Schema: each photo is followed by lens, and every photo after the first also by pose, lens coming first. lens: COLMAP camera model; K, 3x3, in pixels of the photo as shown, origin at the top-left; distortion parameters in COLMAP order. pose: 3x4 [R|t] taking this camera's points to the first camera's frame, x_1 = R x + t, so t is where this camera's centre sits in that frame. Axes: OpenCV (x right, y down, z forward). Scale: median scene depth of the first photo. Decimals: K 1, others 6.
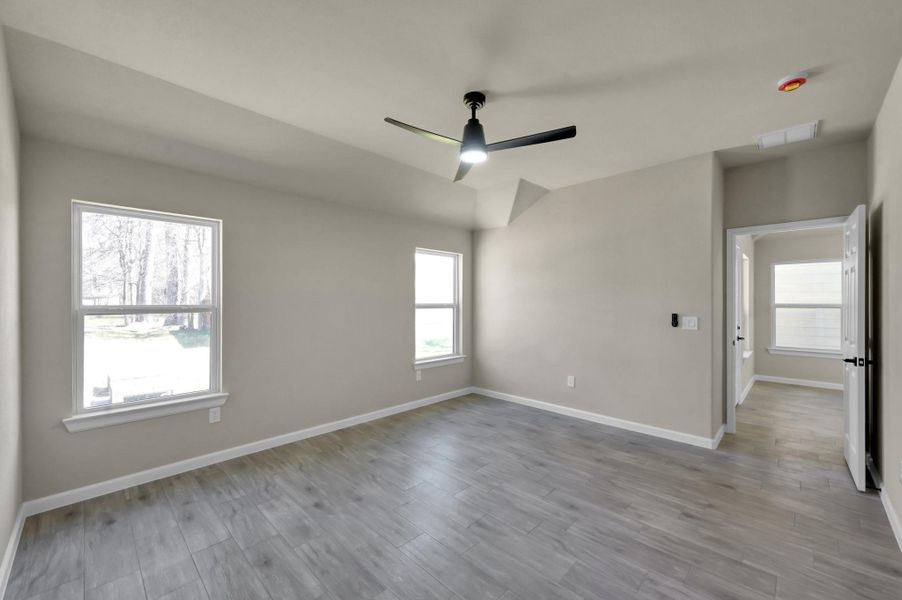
lens RADIAL K [[361.3, 0, 455.4], [0, 361.3, 300.9], [0, 0, 1]] dist [0.011810, -0.000119]
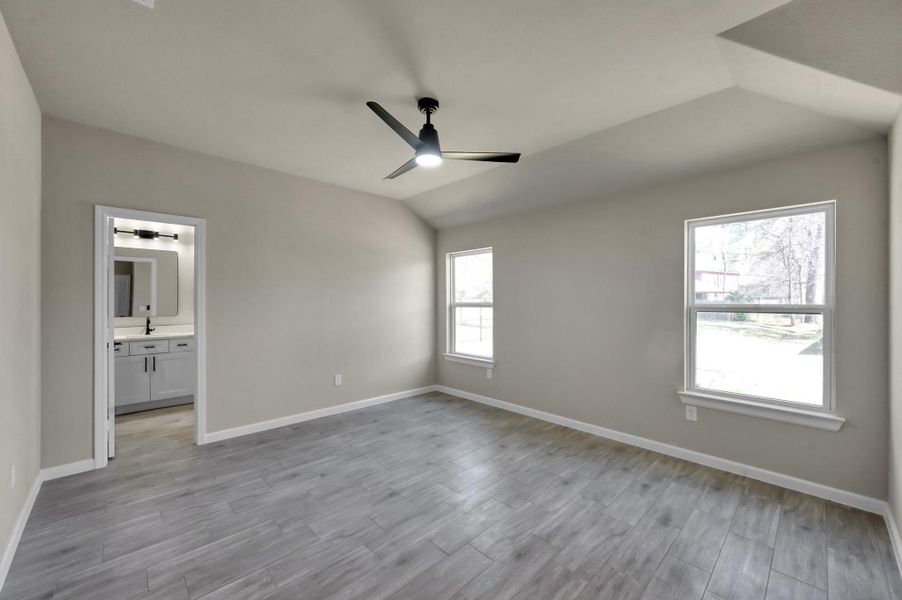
lens RADIAL K [[357.2, 0, 451.0], [0, 357.2, 300.0], [0, 0, 1]] dist [0.001447, -0.000026]
pose [[-0.042075, -0.000560, -0.999114, 0.801252], [-0.001565, 0.999999, -0.000495, 0.000916], [0.999113, 0.001543, -0.042076, 0.831014]]
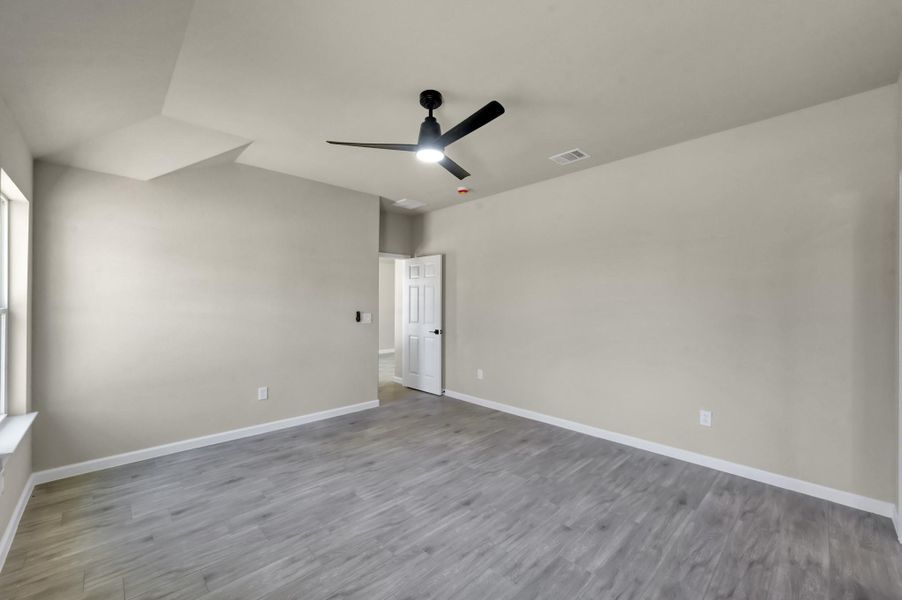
lens RADIAL K [[357.2, 0, 451.0], [0, 357.2, 300.0], [0, 0, 1]] dist [0.001447, -0.000026]
pose [[0.040021, 0.012136, 0.999125, -0.687828], [-0.002608, 0.999924, -0.012041, 0.010063], [-0.999195, -0.002124, 0.040049, 0.678376]]
